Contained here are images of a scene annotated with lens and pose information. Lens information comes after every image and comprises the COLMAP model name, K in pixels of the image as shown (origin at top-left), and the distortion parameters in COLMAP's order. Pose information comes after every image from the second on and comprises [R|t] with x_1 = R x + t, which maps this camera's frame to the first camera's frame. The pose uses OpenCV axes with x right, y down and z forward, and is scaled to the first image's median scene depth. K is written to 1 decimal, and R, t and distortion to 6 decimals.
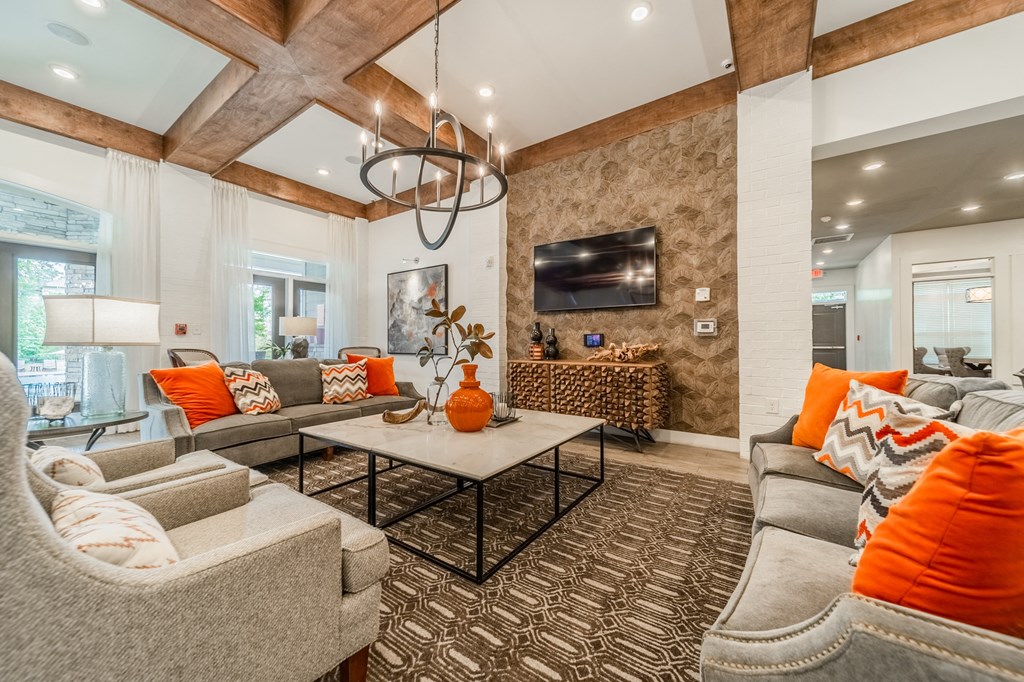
lens RADIAL K [[369.4, 0, 512.0], [0, 369.4, 341.0], [0, 0, 1]] dist [0.003326, 0.000234]
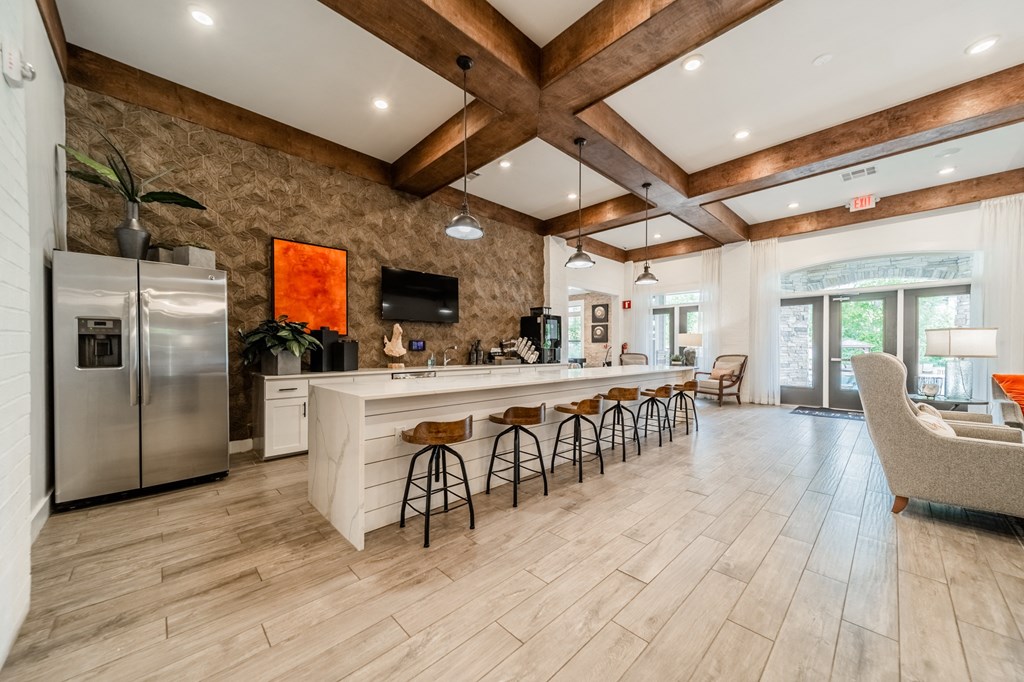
lens RADIAL K [[369.4, 0, 512.0], [0, 369.4, 341.0], [0, 0, 1]] dist [0.003326, 0.000234]
pose [[-0.196291, -0.001910, -0.980544, 0.502117], [-0.000535, 0.999998, -0.001841, -0.029597], [0.980546, 0.000163, -0.196292, -0.345665]]
